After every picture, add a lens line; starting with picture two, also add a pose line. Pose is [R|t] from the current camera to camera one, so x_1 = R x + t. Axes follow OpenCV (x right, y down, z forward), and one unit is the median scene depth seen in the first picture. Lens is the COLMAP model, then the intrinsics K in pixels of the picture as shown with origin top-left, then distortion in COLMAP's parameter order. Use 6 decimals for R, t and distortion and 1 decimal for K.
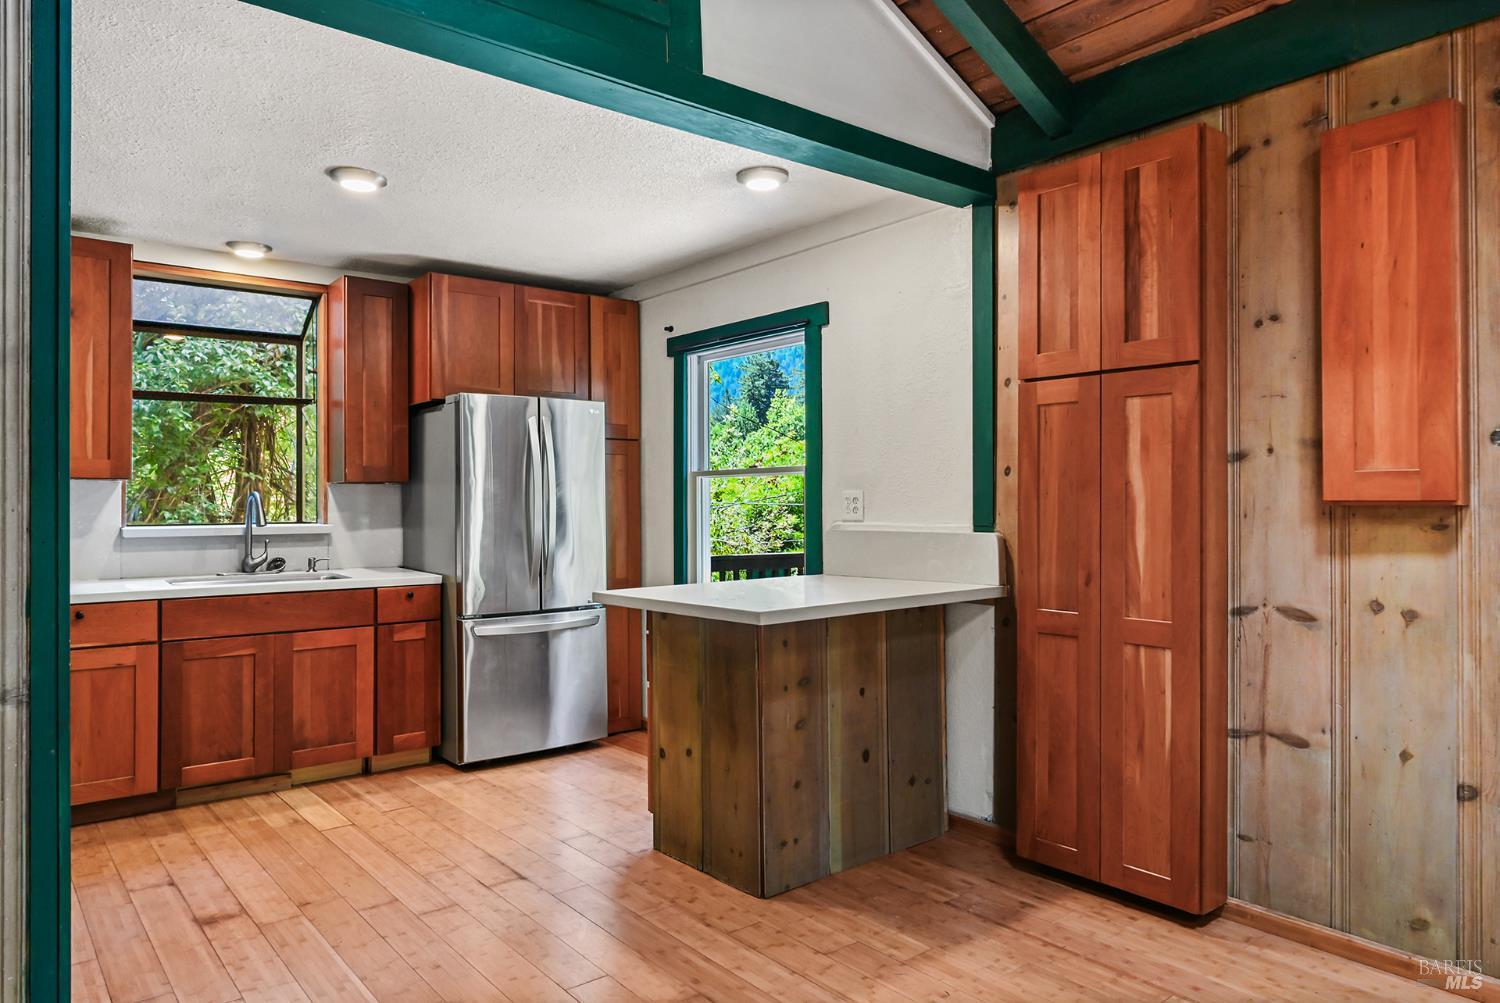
lens RADIAL K [[1011.5, 0, 742.0], [0, 1011.5, 500.3], [0, 0, 1]] dist [-0.004691, -0.003984]
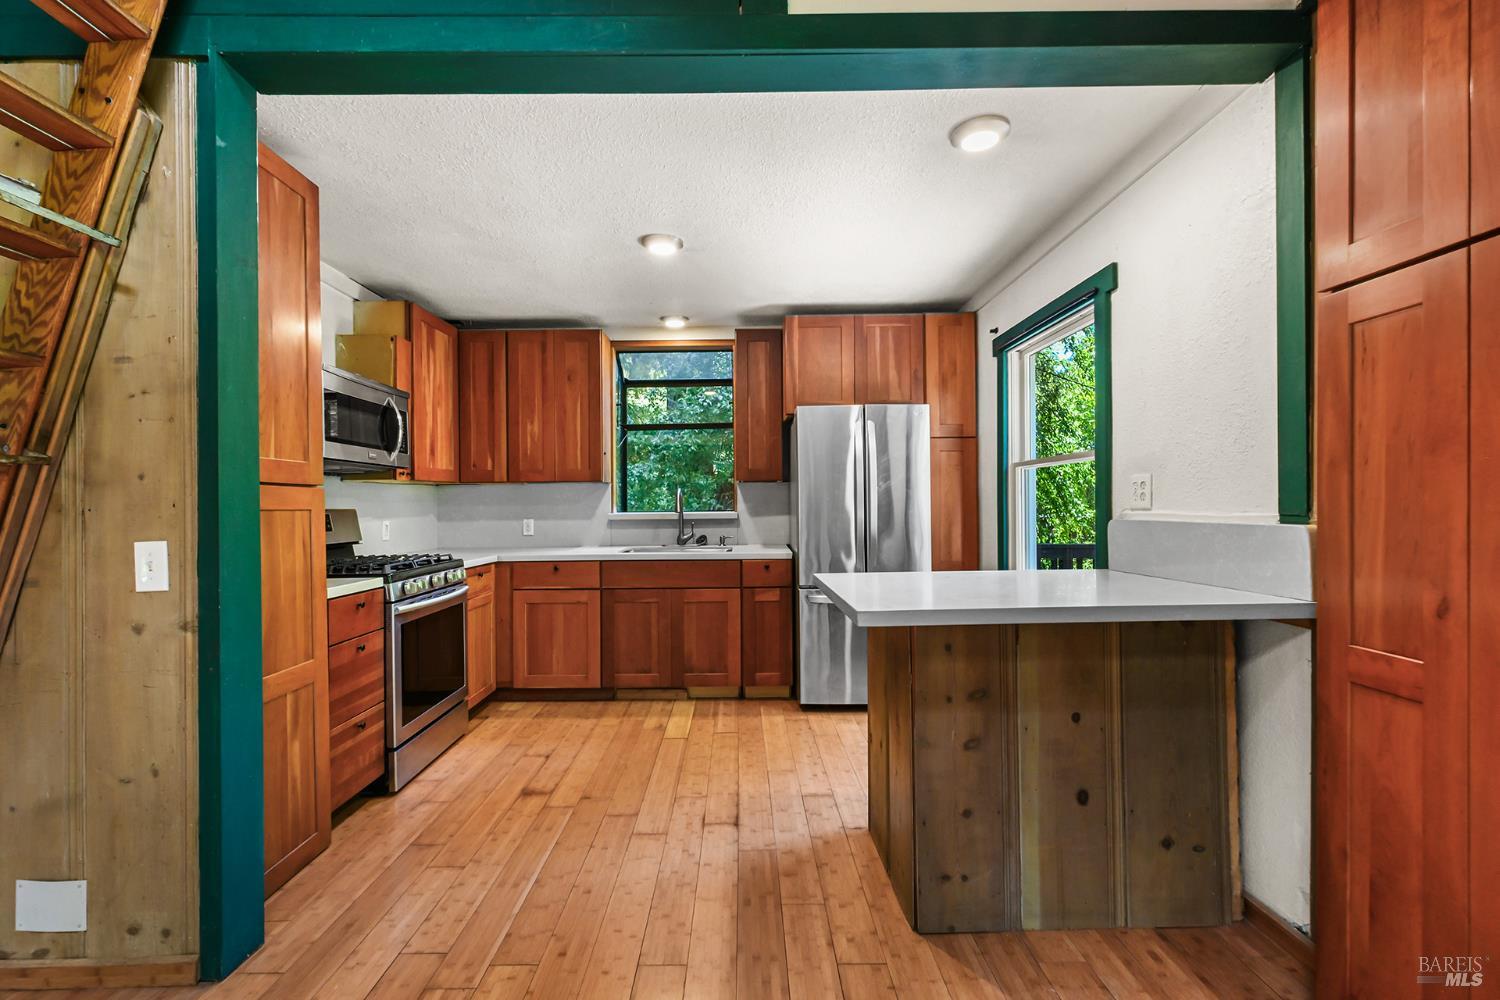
lens RADIAL K [[677.5, 0, 723.1], [0, 677.5, 504.3], [0, 0, 1]] dist [-0.004420, 0.001085]
pose [[0.769811, -0.003232, -0.638264, 0.206919], [0.007603, 0.999963, 0.004106, 0.011267], [0.638227, -0.008014, 0.769807, 0.335646]]
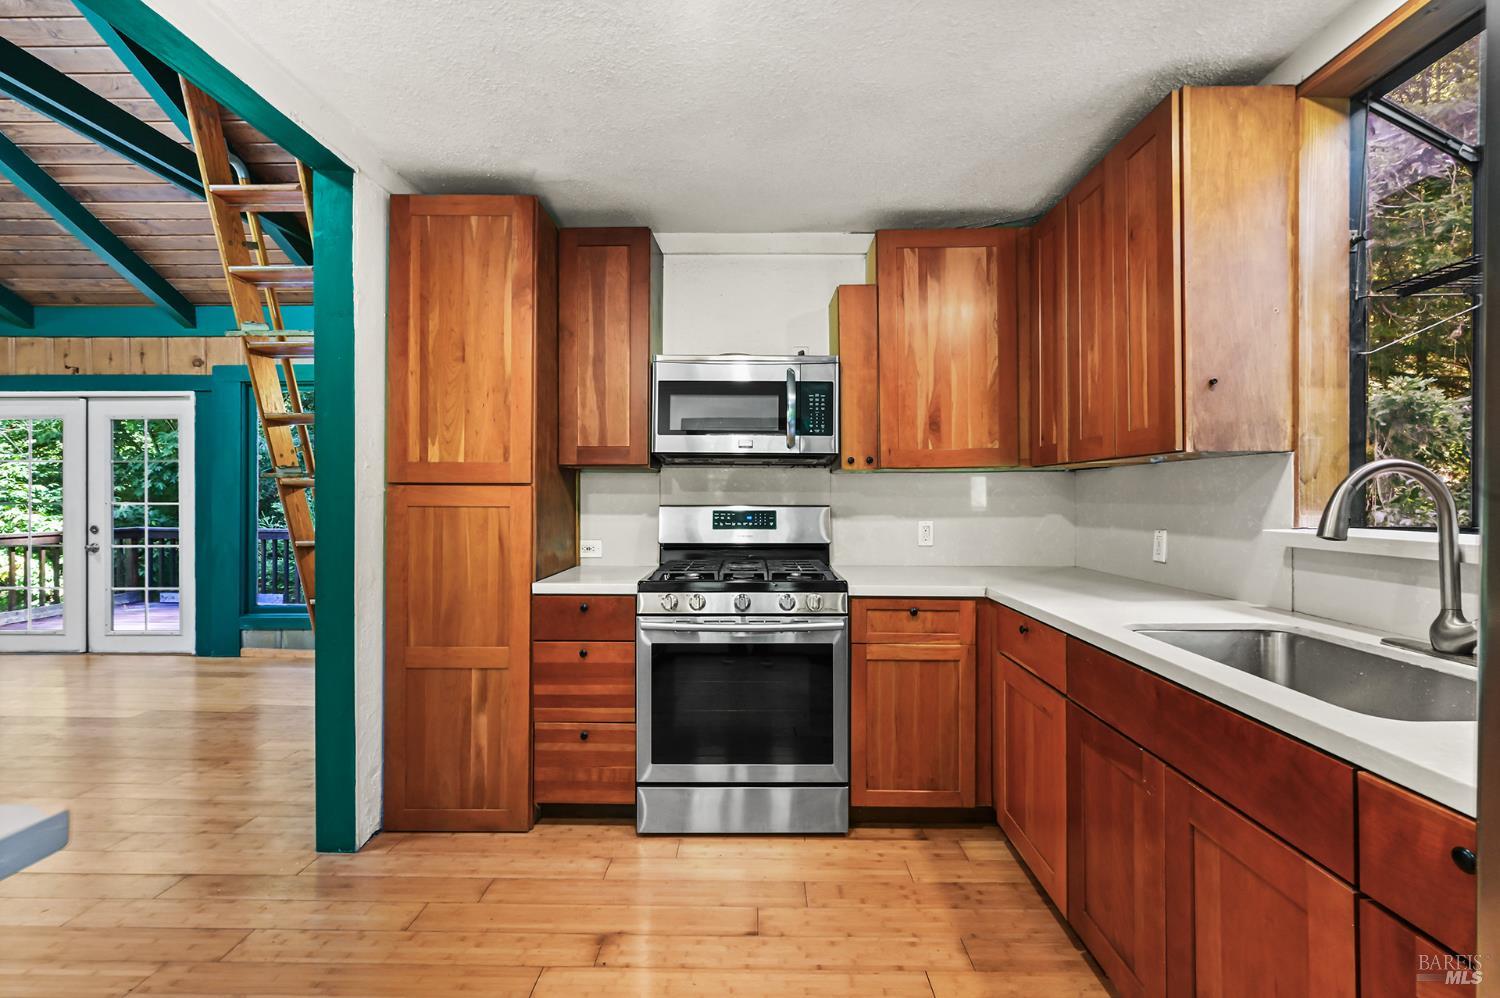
lens RADIAL K [[639.5, 0, 743.7], [0, 639.5, 499.8], [0, 0, 1]] dist [-0.003210, 0.000711]
pose [[-0.631582, 0.005525, -0.775289, -0.115918], [0.003744, 0.999985, 0.004076, 0.007485], [0.775300, -0.000328, -0.631593, 1.088293]]
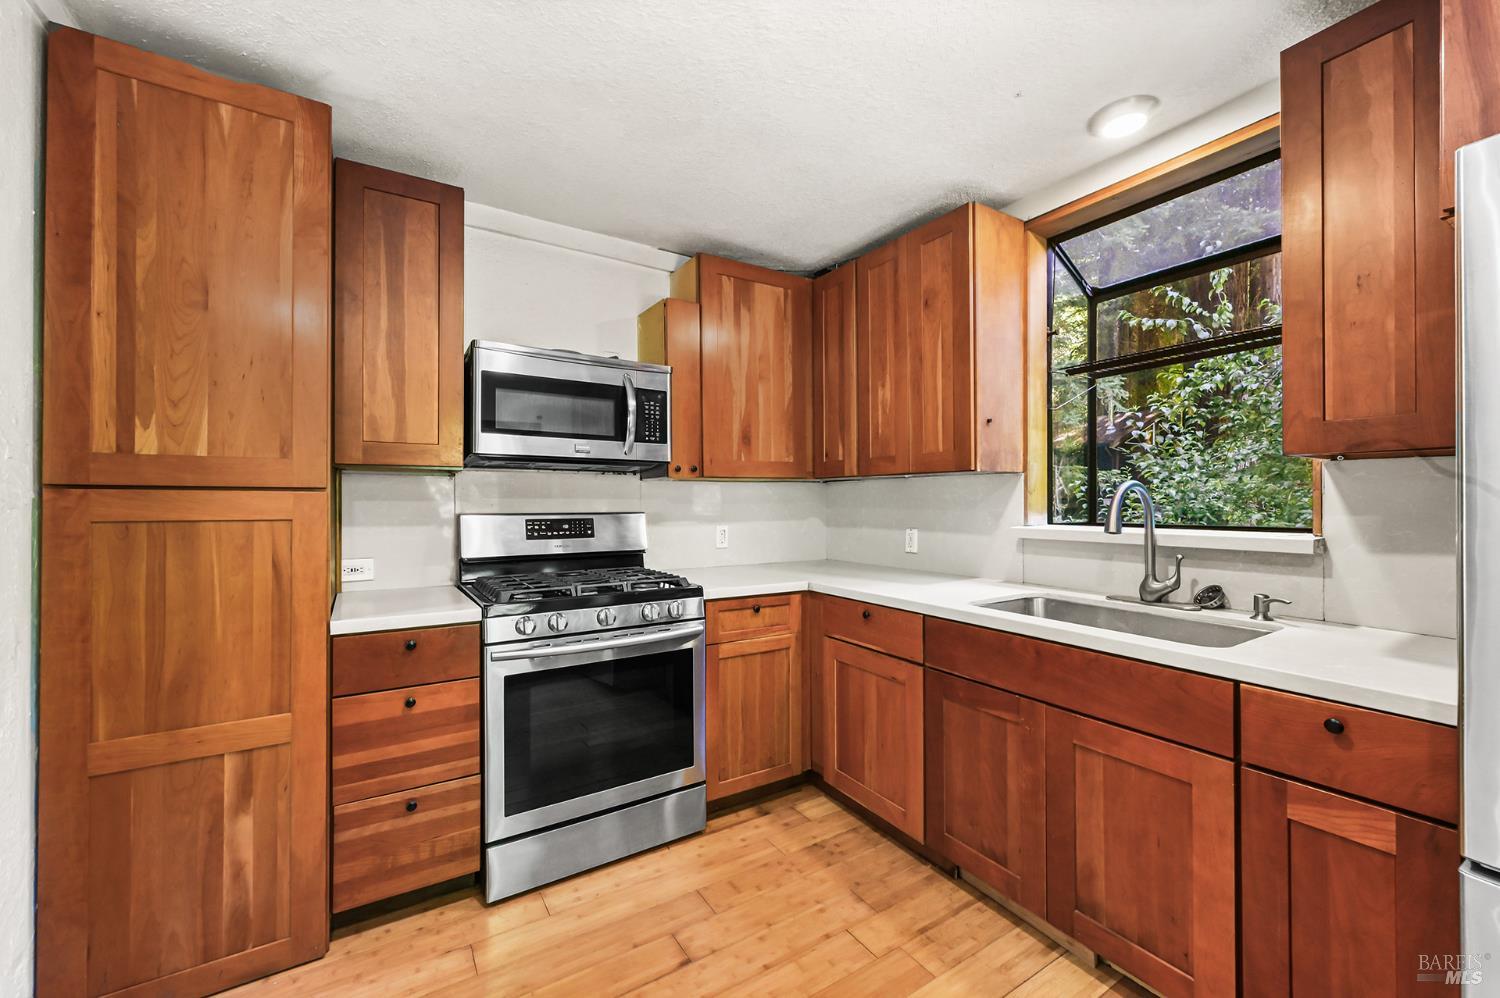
lens RADIAL K [[589.6, 0, 741.1], [0, 589.6, 501.0], [0, 0, 1]] dist [-0.001005, -0.000492]
pose [[-0.114363, 0.002920, -0.993435, -0.078189], [0.004105, 0.999989, 0.002467, 0.003088], [0.993431, -0.003796, -0.114374, 0.896087]]
